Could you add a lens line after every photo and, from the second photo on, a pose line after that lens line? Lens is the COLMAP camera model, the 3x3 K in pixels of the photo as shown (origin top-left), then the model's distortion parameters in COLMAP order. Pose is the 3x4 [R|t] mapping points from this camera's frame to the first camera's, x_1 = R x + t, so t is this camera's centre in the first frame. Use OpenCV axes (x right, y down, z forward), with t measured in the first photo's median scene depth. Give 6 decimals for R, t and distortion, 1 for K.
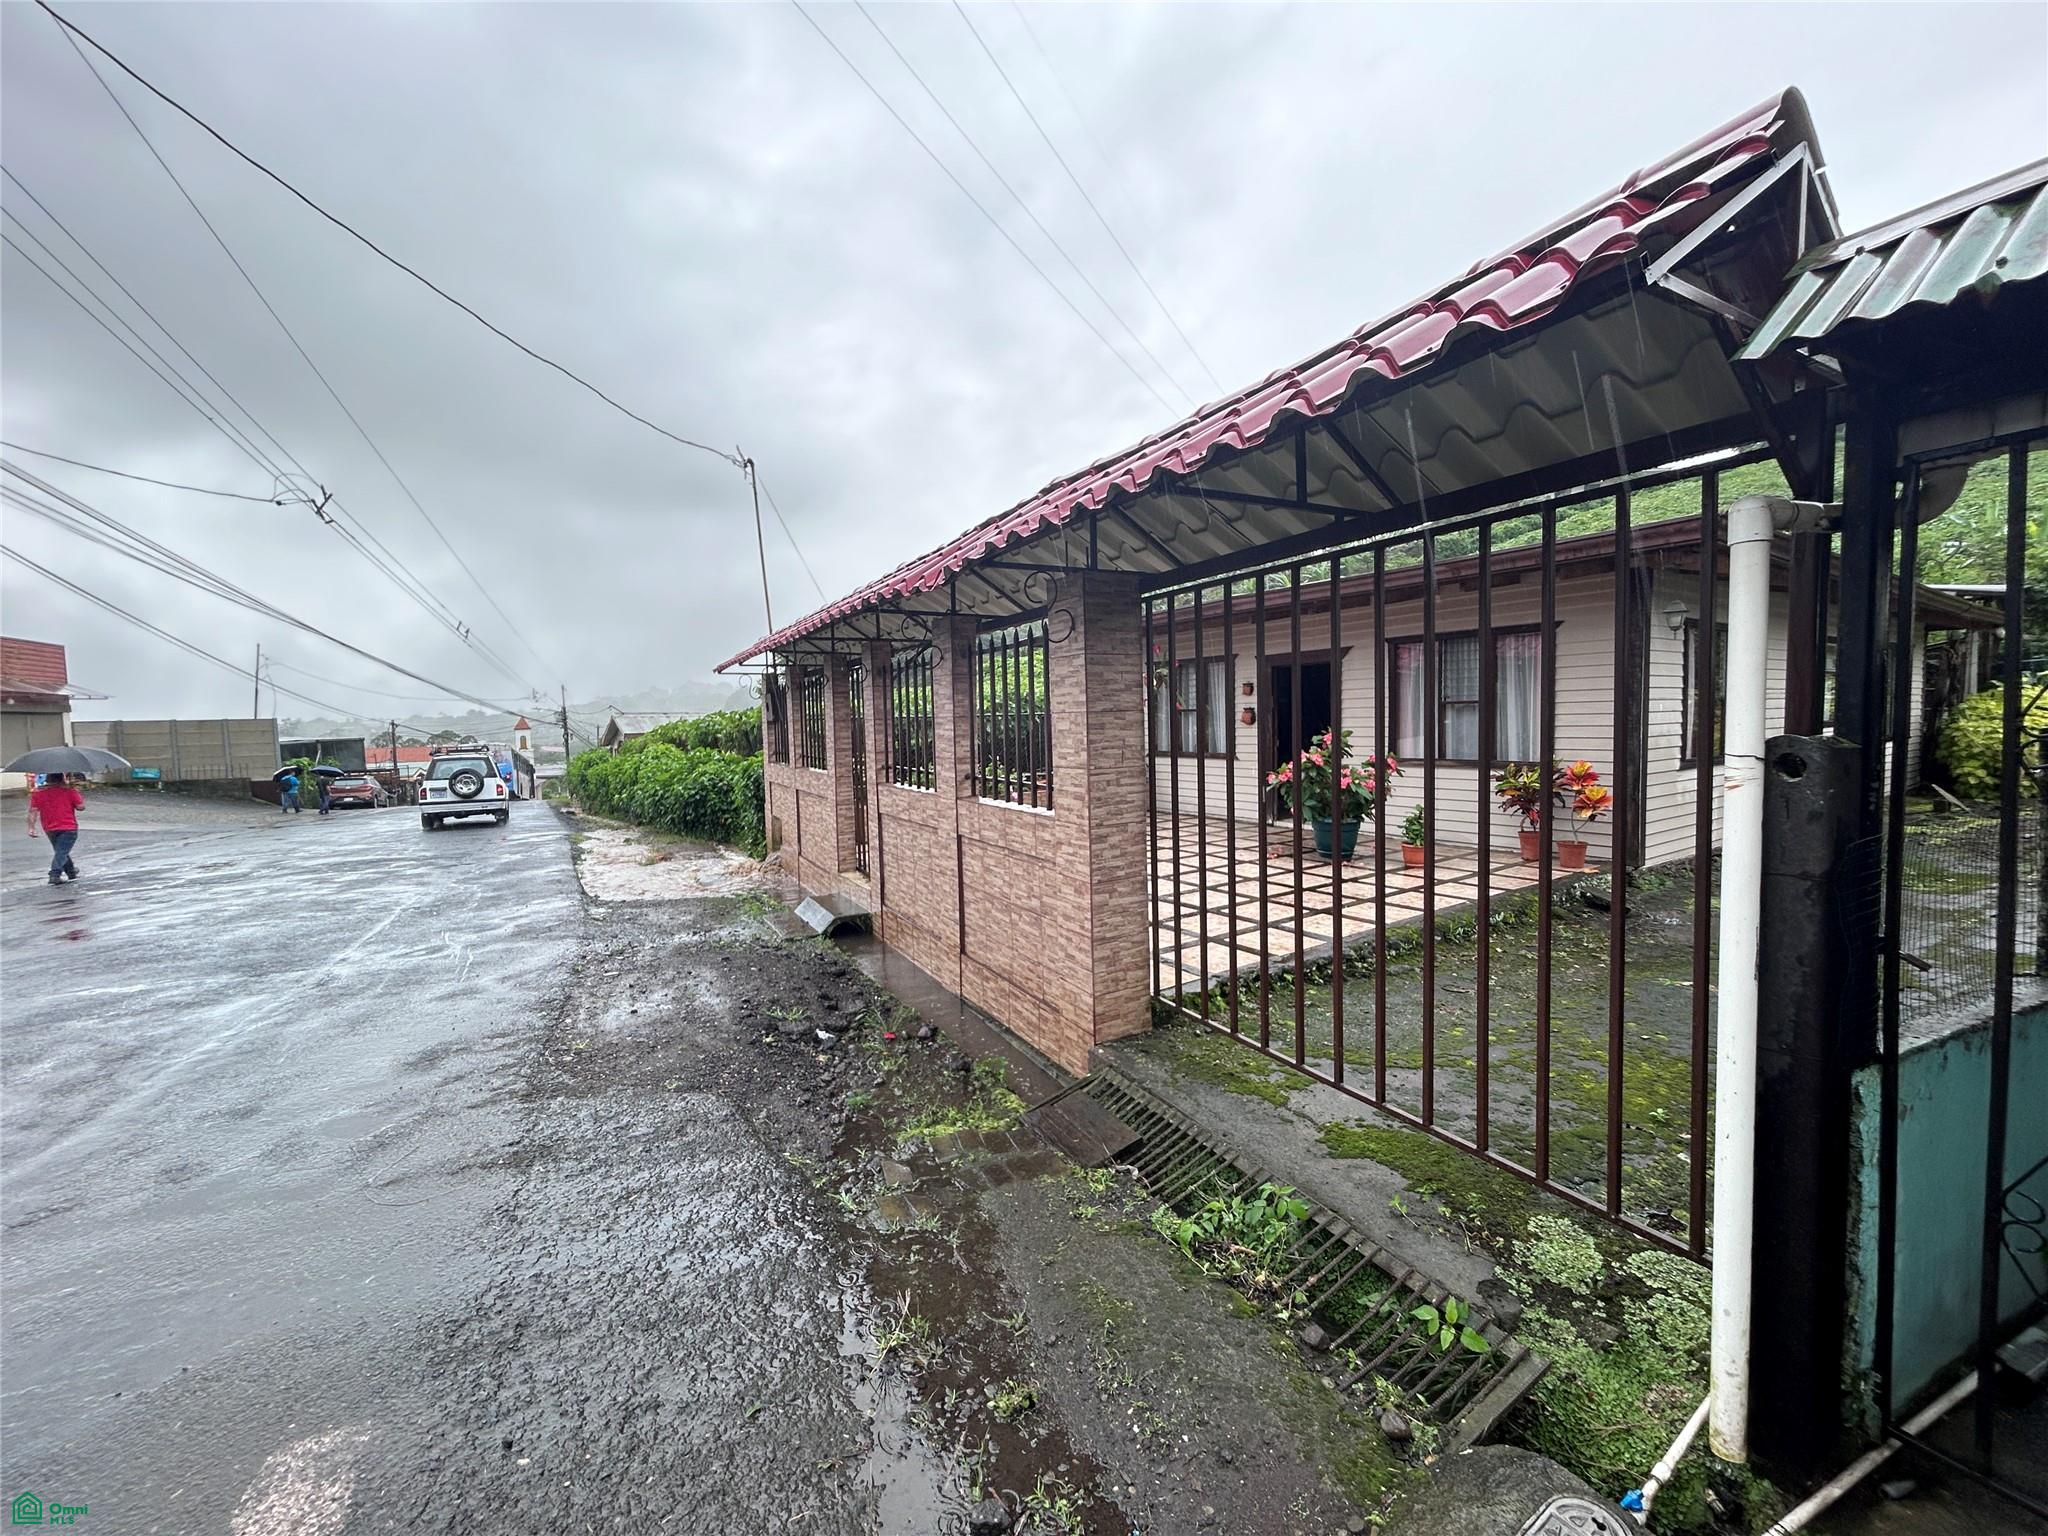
lens RADIAL K [[822.5, 0, 1024.0], [0, 822.5, 768.0], [0, 0, 1]] dist [-0.000168, 0.000046]
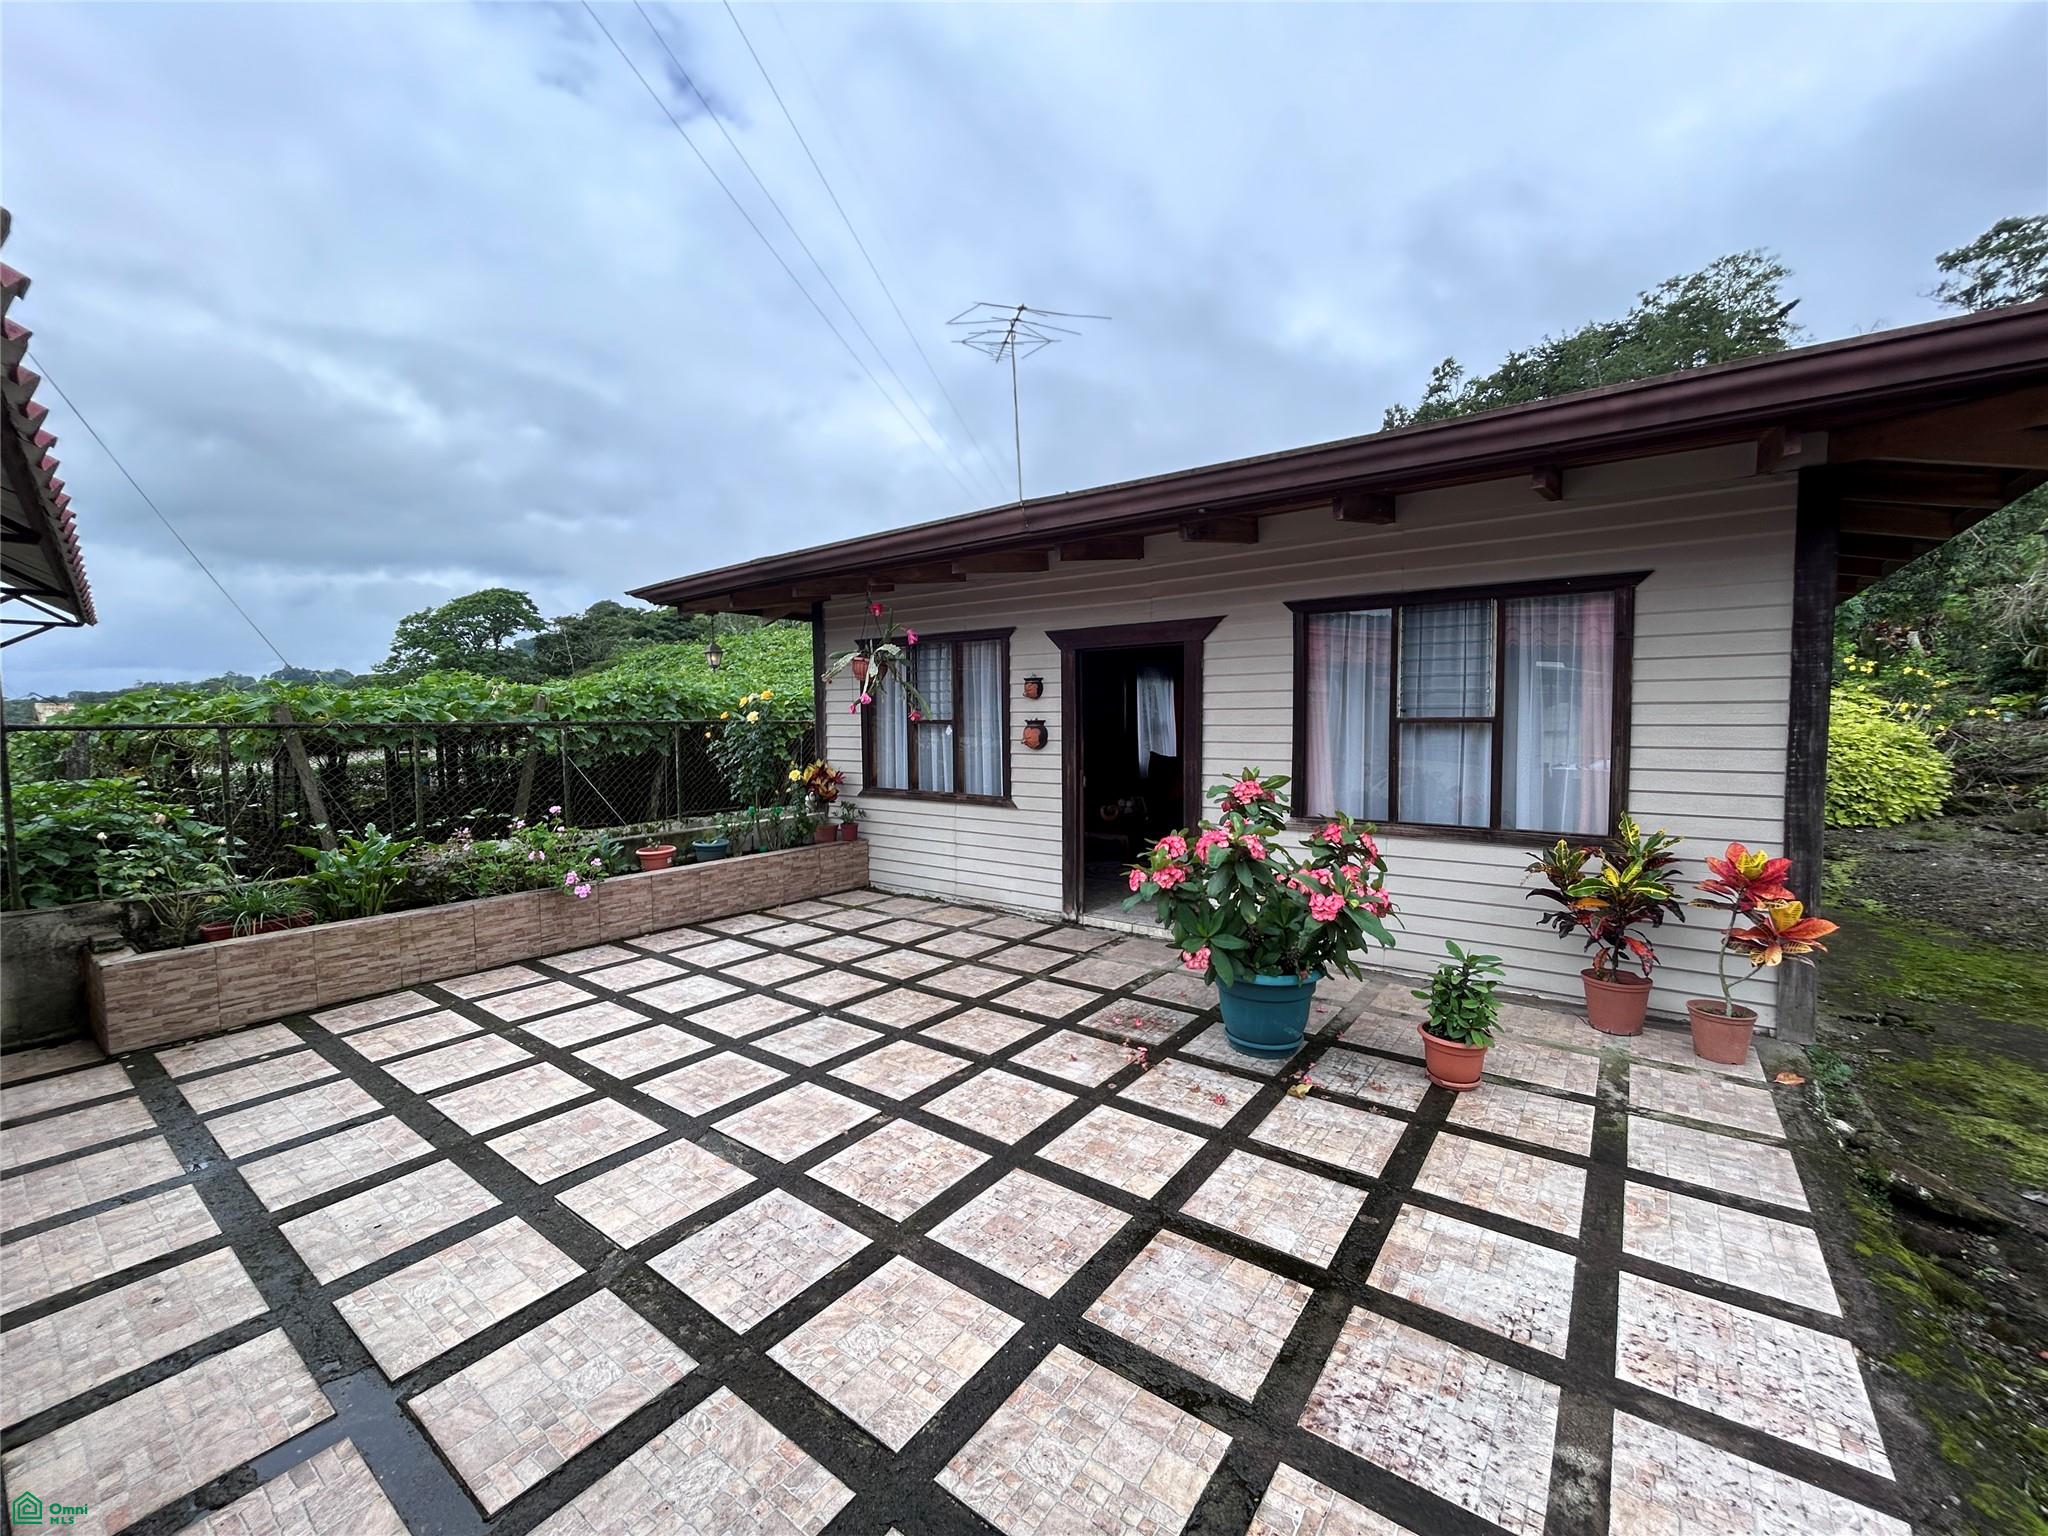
lens RADIAL K [[822.5, 0, 1024.0], [0, 822.5, 768.0], [0, 0, 1]] dist [-0.000168, 0.000046]
pose [[0.933187, -0.009460, 0.359267, 0.066555], [0.009481, 0.999954, 0.001704, -0.045834], [-0.359266, 0.001816, 0.933233, 0.524290]]
